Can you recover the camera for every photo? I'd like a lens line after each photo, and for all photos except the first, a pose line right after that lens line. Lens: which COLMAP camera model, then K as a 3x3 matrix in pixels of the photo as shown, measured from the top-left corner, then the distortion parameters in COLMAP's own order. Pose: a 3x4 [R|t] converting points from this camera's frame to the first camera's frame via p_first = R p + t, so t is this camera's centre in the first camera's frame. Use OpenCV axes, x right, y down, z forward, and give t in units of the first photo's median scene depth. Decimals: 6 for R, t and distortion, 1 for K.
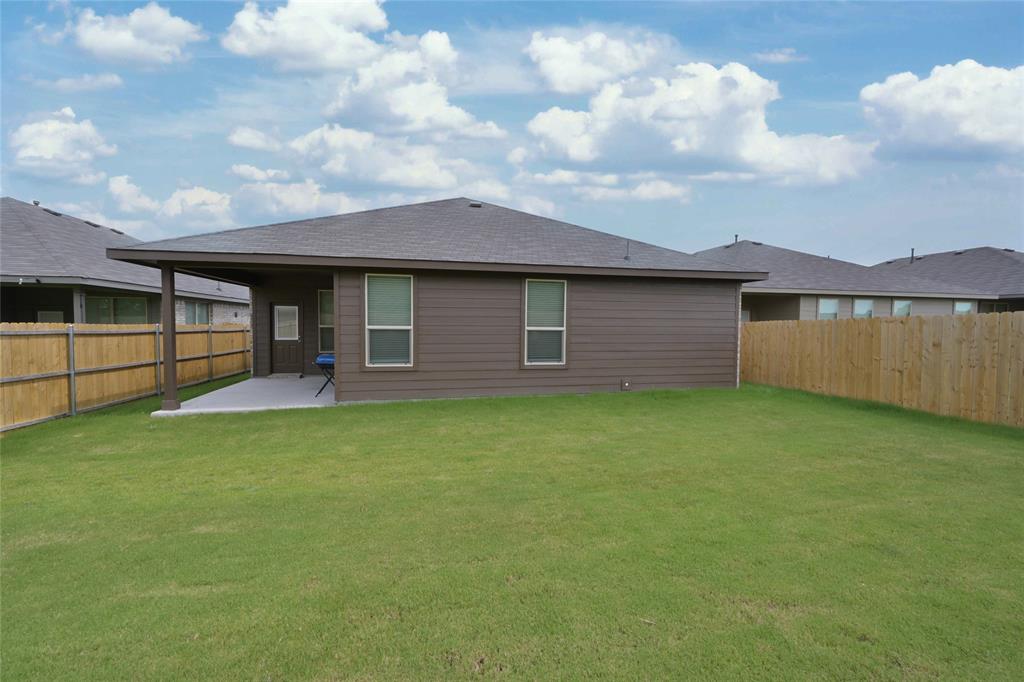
lens RADIAL K [[403.8, 0, 507.5], [0, 403.8, 341.1], [0, 0, 1]] dist [-0.001146, 0.000564]
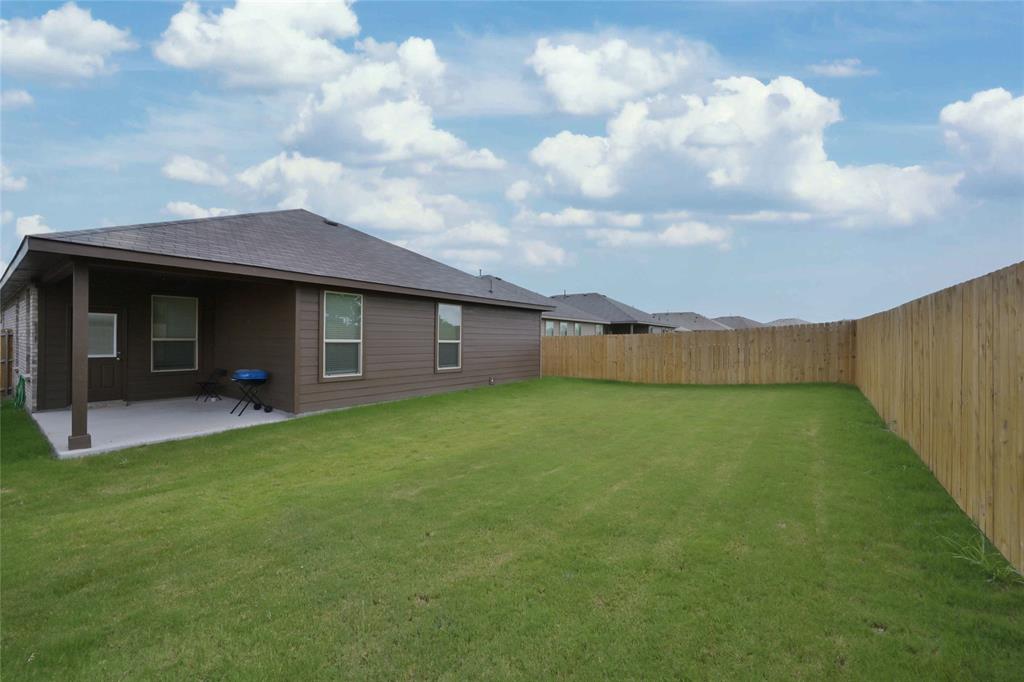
lens RADIAL K [[403.8, 0, 510.6], [0, 403.8, 339.8], [0, 0, 1]] dist [-0.001146, 0.000564]
pose [[0.747840, -0.001040, 0.663878, -0.634945], [0.022024, 0.999487, -0.023243, -0.001409], [-0.663513, 0.032003, 0.747480, -0.113281]]
